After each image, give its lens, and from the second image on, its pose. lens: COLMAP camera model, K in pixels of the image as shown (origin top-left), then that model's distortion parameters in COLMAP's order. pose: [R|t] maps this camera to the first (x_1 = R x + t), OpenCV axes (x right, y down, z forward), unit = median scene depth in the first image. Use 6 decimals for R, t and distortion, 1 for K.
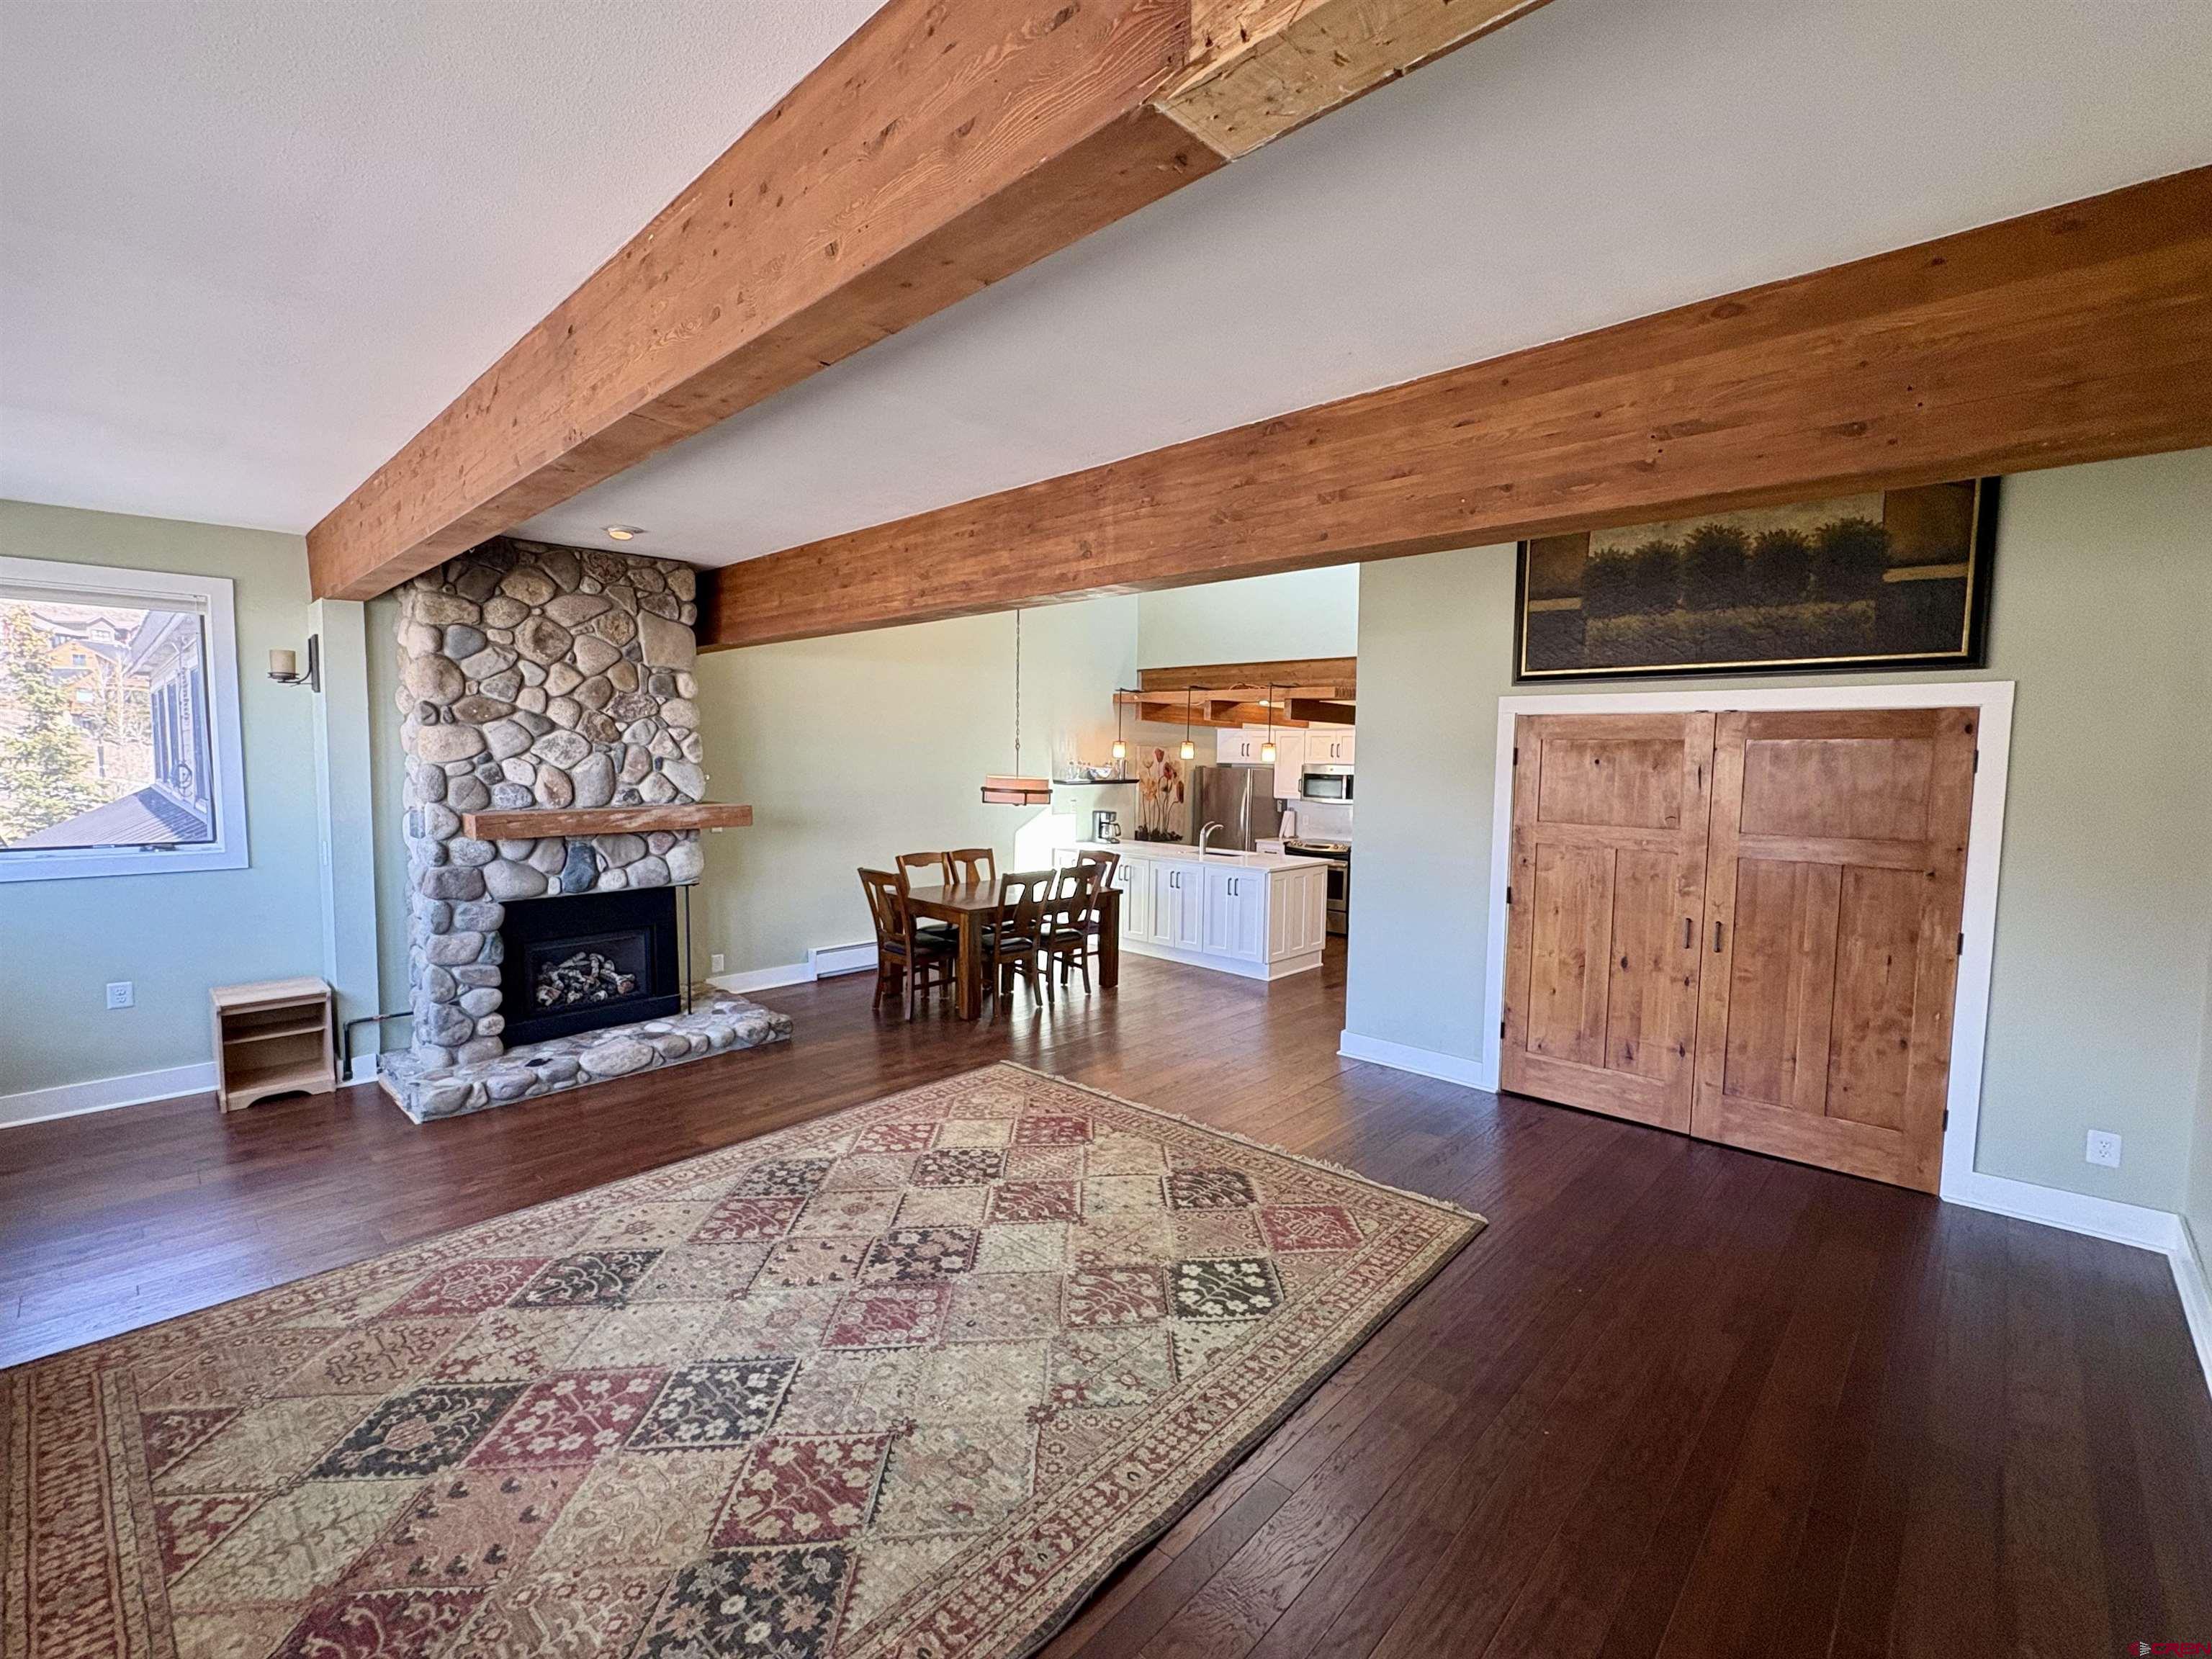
lens RADIAL K [[966.0, 0, 1104.5], [0, 966.0, 828.0], [0, 0, 1]] dist [0.001292, 0.000200]
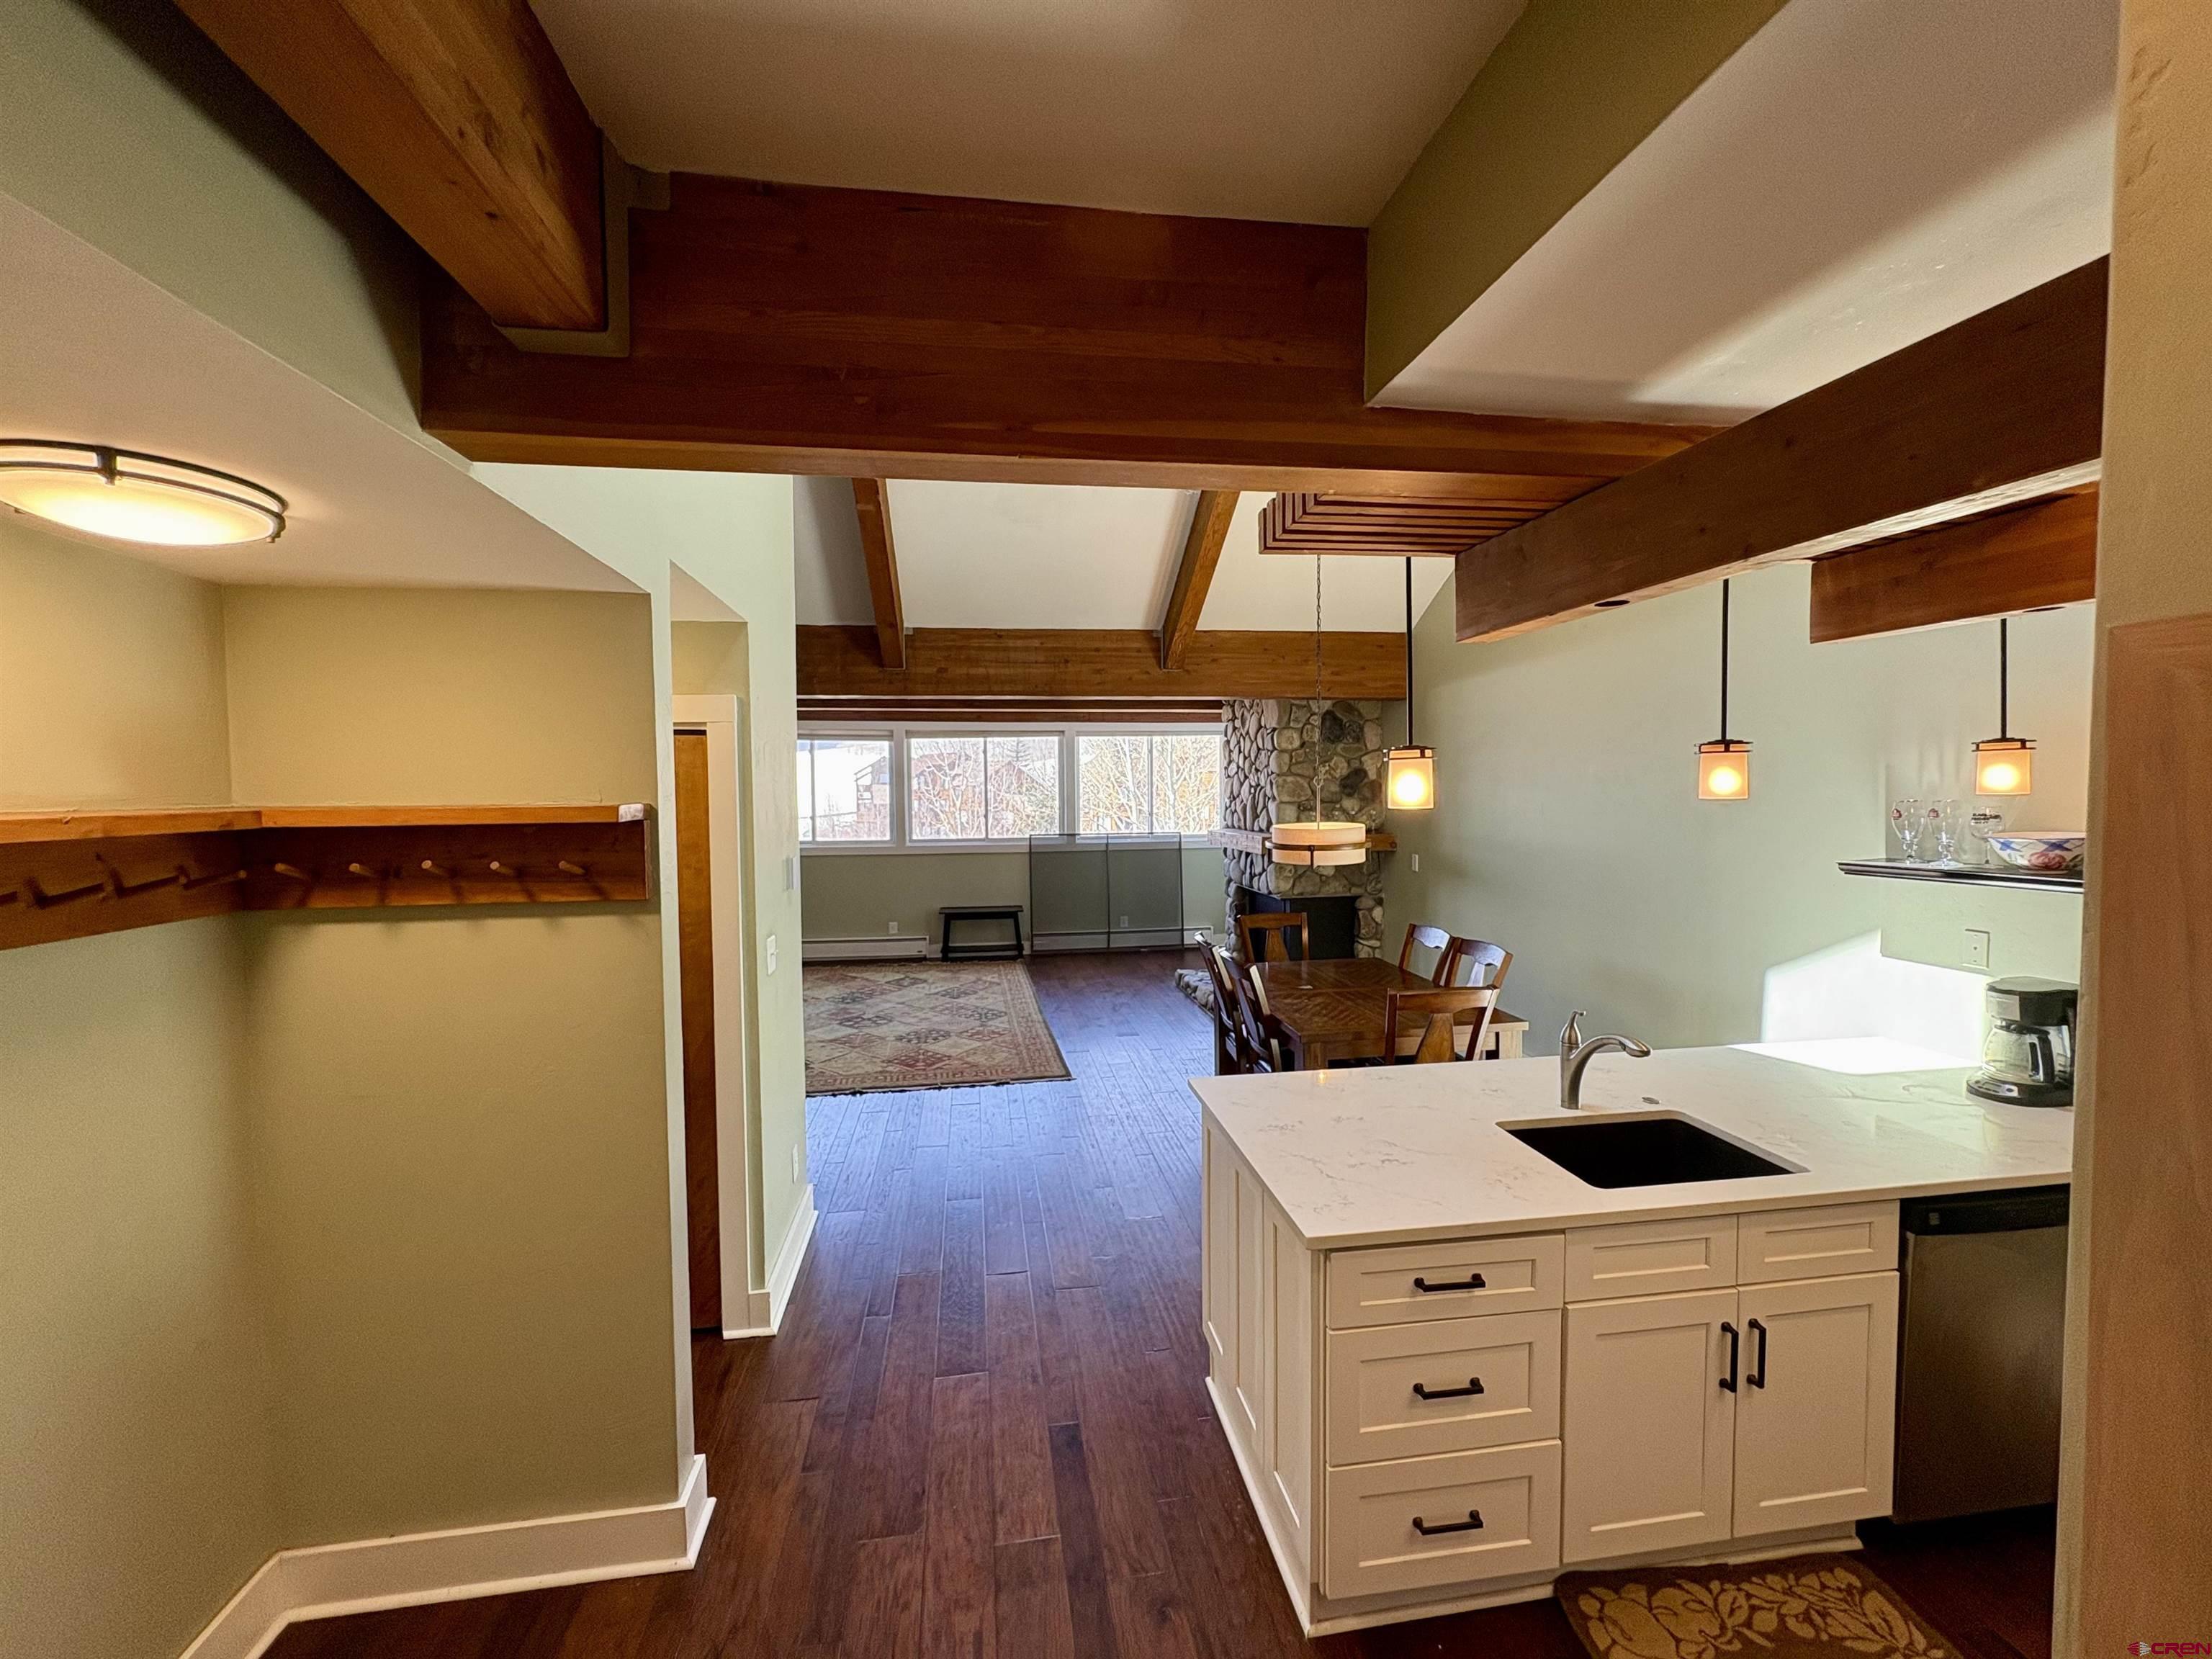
lens RADIAL K [[881.1, 0, 1104.2], [0, 881.1, 825.0], [0, 0, 1]] dist [0.011568, 0.000064]
pose [[-0.617387, 0.024120, -0.786290, 0.785140], [-0.058280, 0.995381, 0.076295, -0.142722], [0.784498, 0.092929, -0.613129, 1.964138]]
